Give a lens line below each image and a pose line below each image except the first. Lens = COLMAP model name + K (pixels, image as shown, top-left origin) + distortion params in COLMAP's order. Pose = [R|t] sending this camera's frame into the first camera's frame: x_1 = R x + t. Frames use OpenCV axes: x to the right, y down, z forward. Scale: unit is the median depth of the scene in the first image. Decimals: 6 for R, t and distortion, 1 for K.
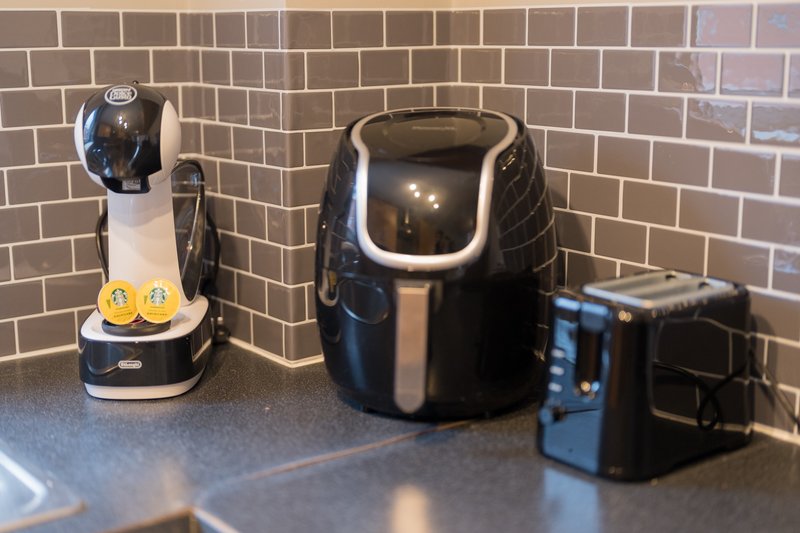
lens RADIAL K [[1201.0, 0, 400.4], [0, 1201.0, 244.4], [0, 0, 1]] dist [-0.000243, 0.038822]
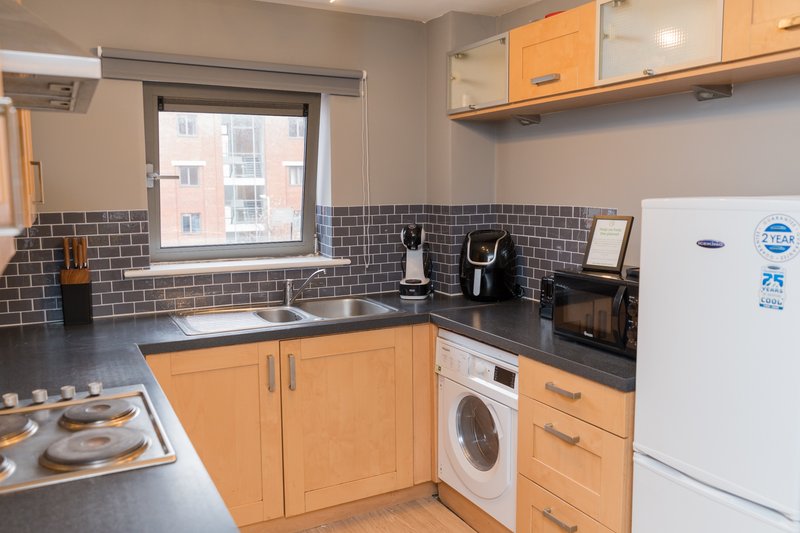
lens RADIAL K [[653.6, 0, 400.0], [0, 653.6, 266.5], [0, 0, 1]] dist [0.003848, -0.000838]
pose [[0.985612, 0.015101, -0.168346, 0.109079], [-0.024836, 0.998129, -0.055873, 0.139397], [0.167187, 0.059251, 0.984143, -1.198451]]
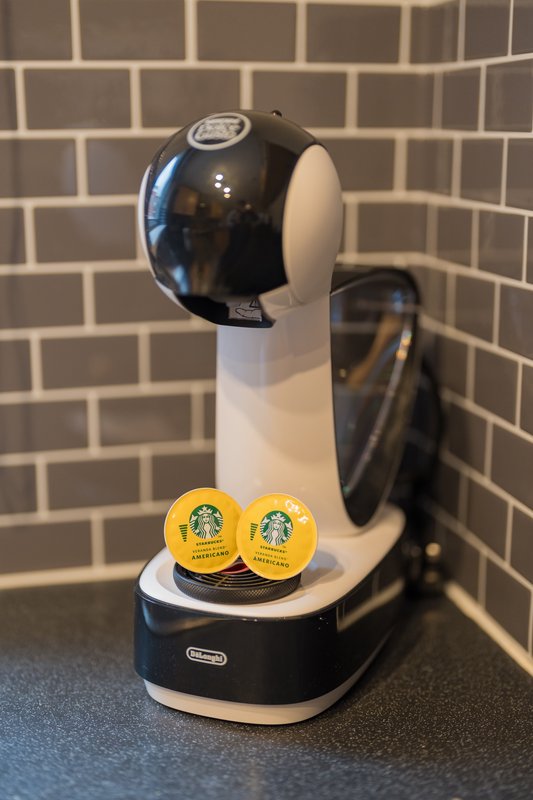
lens RADIAL K [[1201.0, 0, 266.5], [0, 1201.0, 400.0], [0, 0, 1]] dist [-0.000243, 0.038822]
pose [[0.916381, 0.093832, -0.389154, -0.009176], [-0.076258, 0.995257, 0.060401, -0.042104], [0.392976, -0.025674, 0.919190, 0.515850]]
